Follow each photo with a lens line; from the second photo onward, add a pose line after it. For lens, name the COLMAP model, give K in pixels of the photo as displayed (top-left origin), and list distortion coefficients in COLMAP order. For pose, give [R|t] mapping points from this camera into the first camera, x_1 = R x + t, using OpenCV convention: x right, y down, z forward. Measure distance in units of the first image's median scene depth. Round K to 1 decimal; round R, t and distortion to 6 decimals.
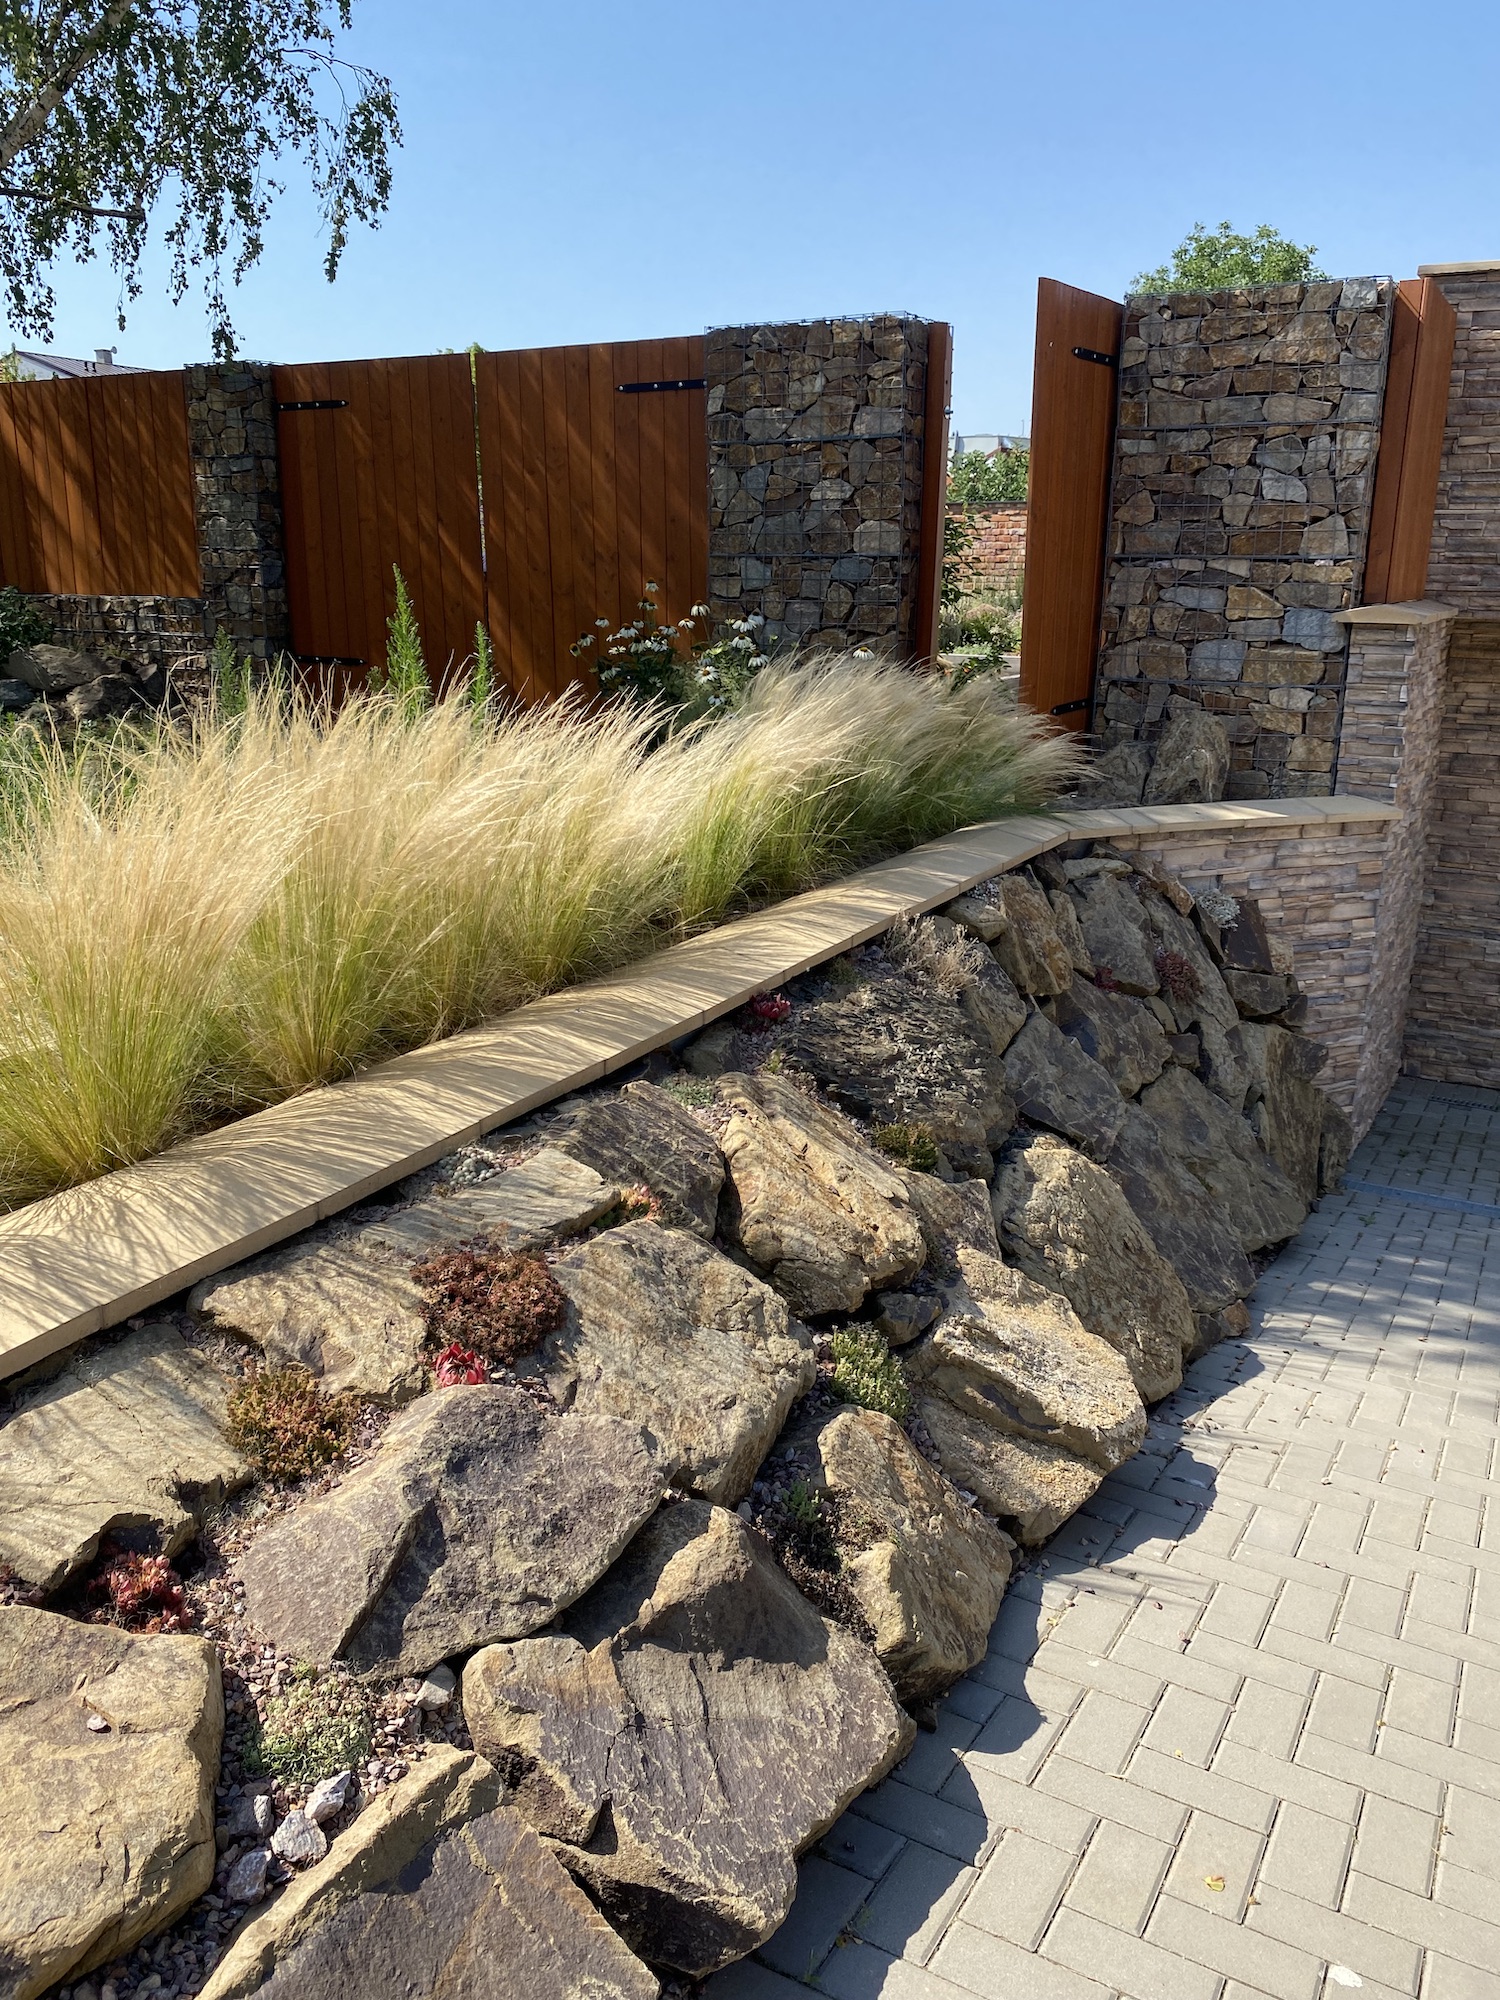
lens RADIAL K [[1577.2, 0, 750.0], [0, 1577.2, 1000.0], [0, 0, 1]] dist [0.106430, -0.160370]
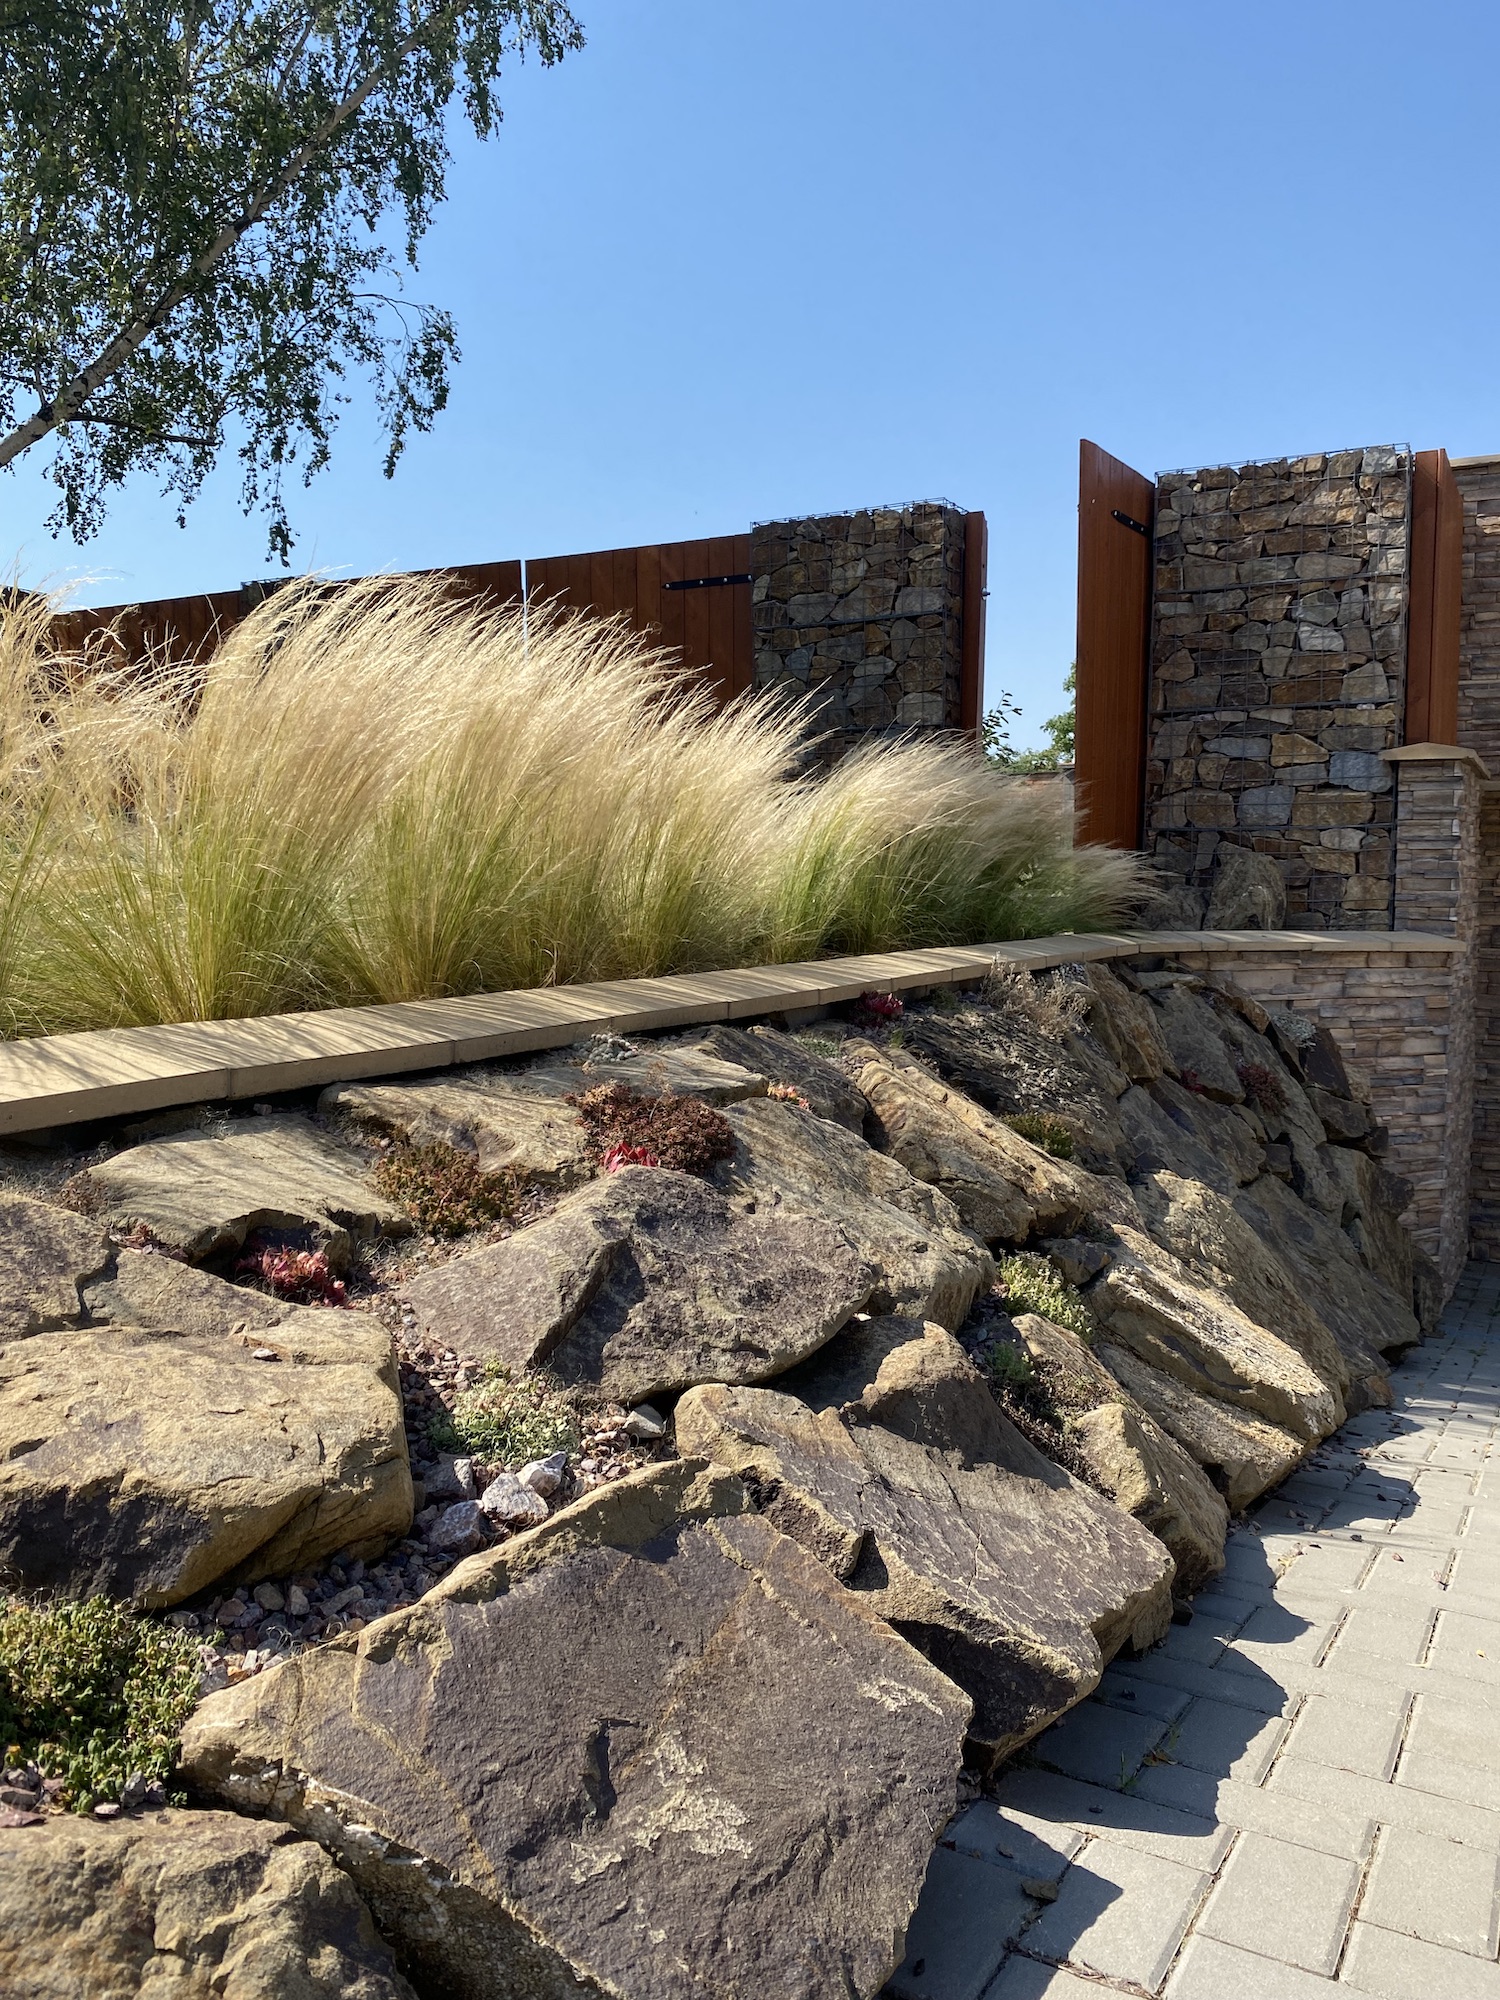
lens RADIAL K [[1564.8, 0, 755.3], [0, 1564.8, 1033.5], [0, 0, 1]] dist [0.116833, -0.221053]
pose [[0.999793, -0.002908, 0.020131, -0.076836], [0.006975, 0.978723, -0.205069, 0.198695], [-0.019106, 0.205167, 0.978540, 0.082121]]
